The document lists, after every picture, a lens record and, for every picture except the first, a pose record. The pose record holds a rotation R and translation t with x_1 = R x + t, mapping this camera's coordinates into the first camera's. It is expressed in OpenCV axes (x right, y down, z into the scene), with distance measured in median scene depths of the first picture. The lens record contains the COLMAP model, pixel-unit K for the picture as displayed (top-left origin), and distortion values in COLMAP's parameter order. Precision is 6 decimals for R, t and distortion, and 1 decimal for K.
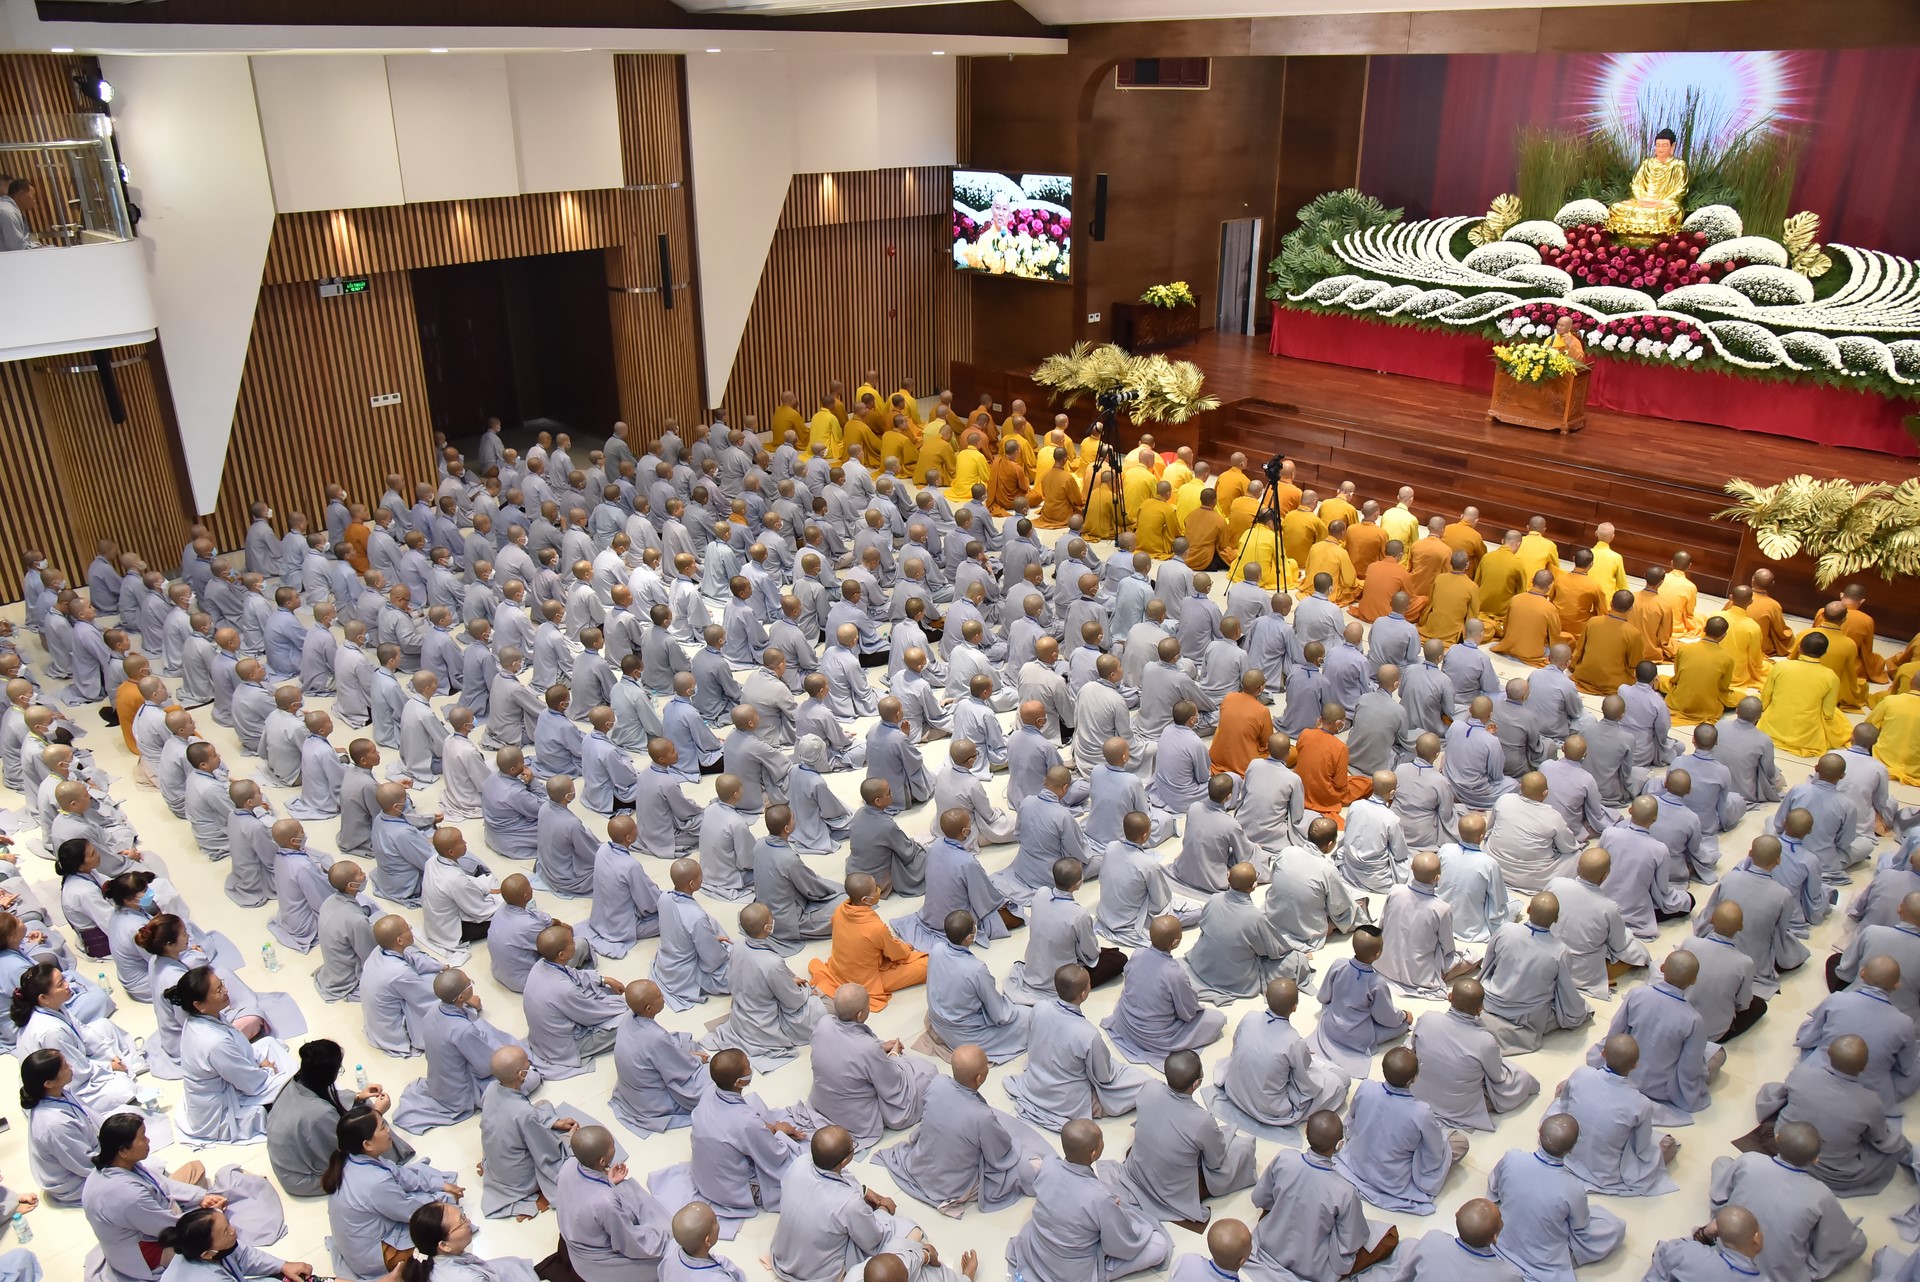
lens RADIAL K [[1335.2, 0, 944.9], [0, 1335.2, 650.1], [0, 0, 1]] dist [-0.111547, 0.067706]
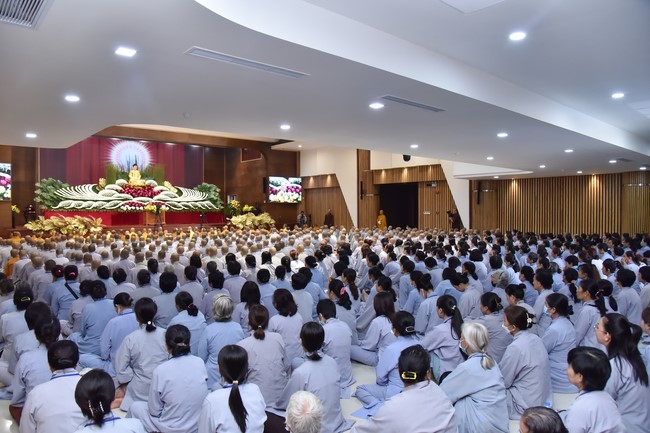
lens RADIAL K [[460.3, 0, 323.1], [0, 460.3, 214.9], [0, 0, 1]] dist [-0.121786, 0.080284]
pose [[0.037830, 0.003419, 0.999278, -0.896329], [0.395799, 0.918158, -0.018126, 0.032895], [-0.917558, 0.396199, 0.033381, 0.409857]]
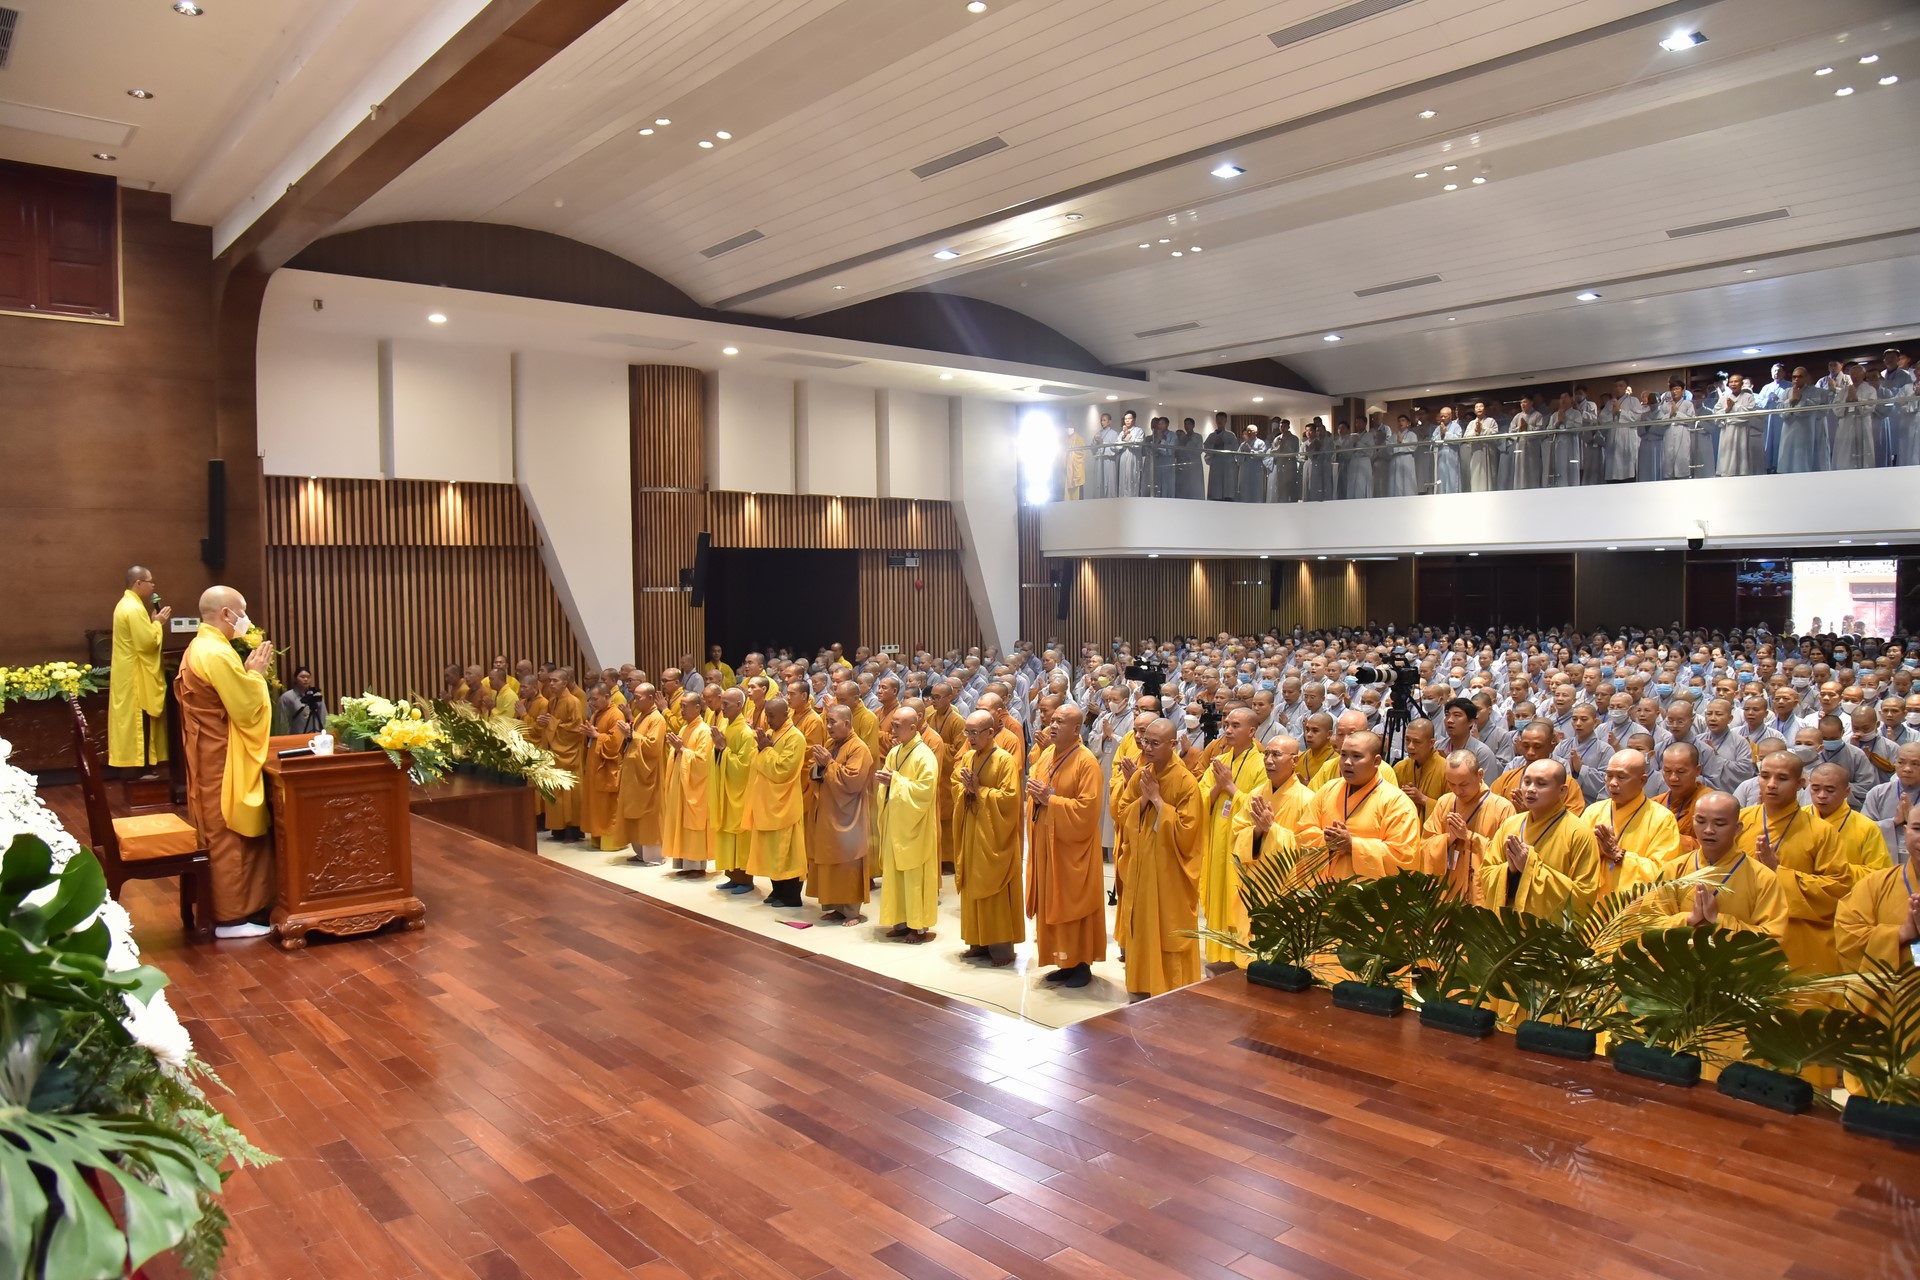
lens RADIAL K [[1311.3, 0, 943.7], [0, 1311.3, 648.8], [0, 0, 1]] dist [-0.121710, 0.077150]
pose [[-0.998748, 0.020388, 0.045679, 0.242851], [0.038193, 0.900512, 0.433150, -0.363295], [-0.032304, 0.434352, -0.900164, 1.189417]]
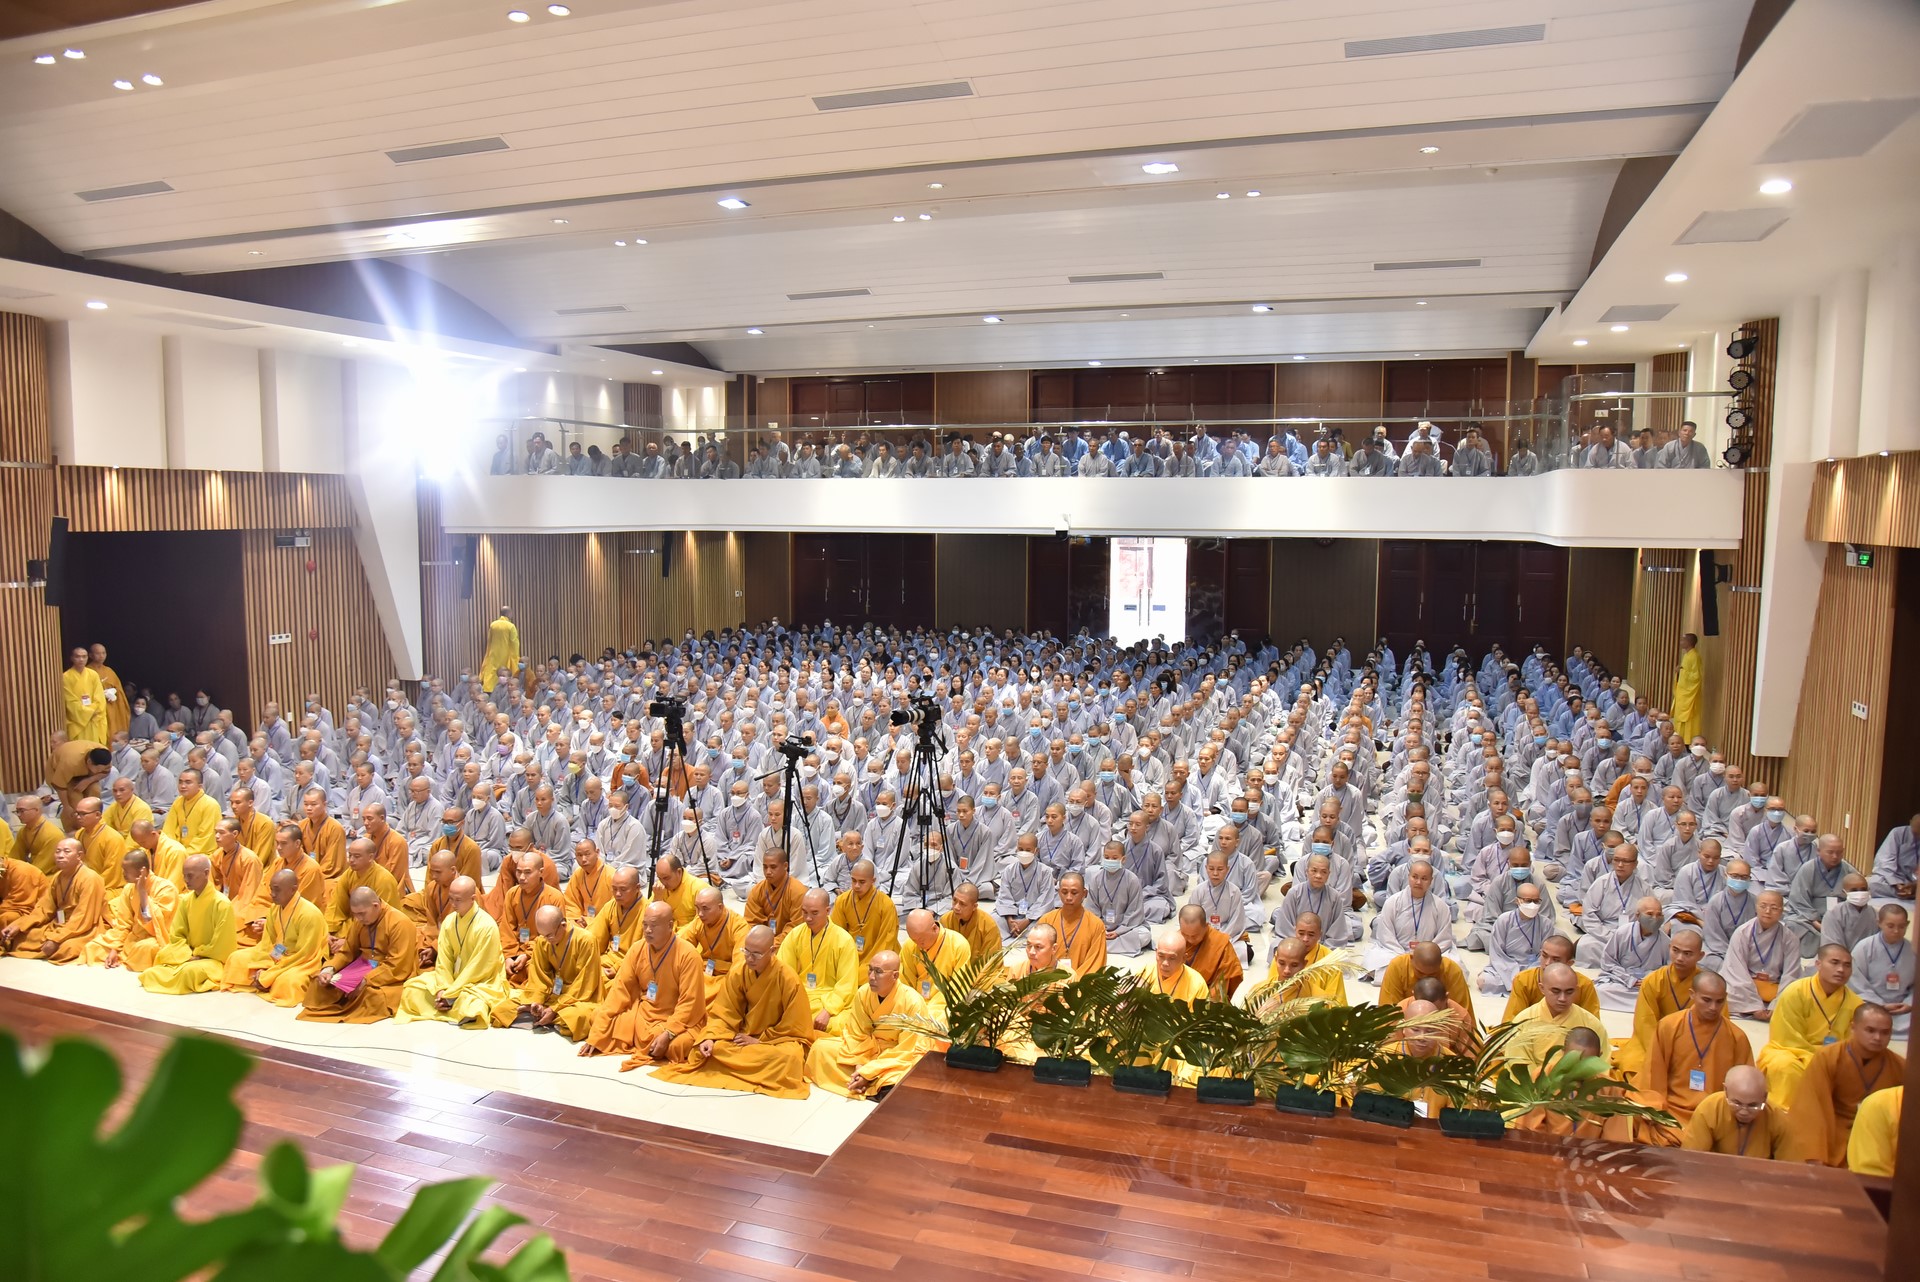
lens RADIAL K [[1311.3, 0, 943.7], [0, 1311.3, 649.8], [0, 0, 1]] dist [-0.121710, 0.077150]
pose [[-0.894575, 0.049947, -0.444118, 0.318624], [-0.172015, 0.878699, 0.445307, -0.399216], [0.412487, 0.474756, -0.777471, 1.165295]]
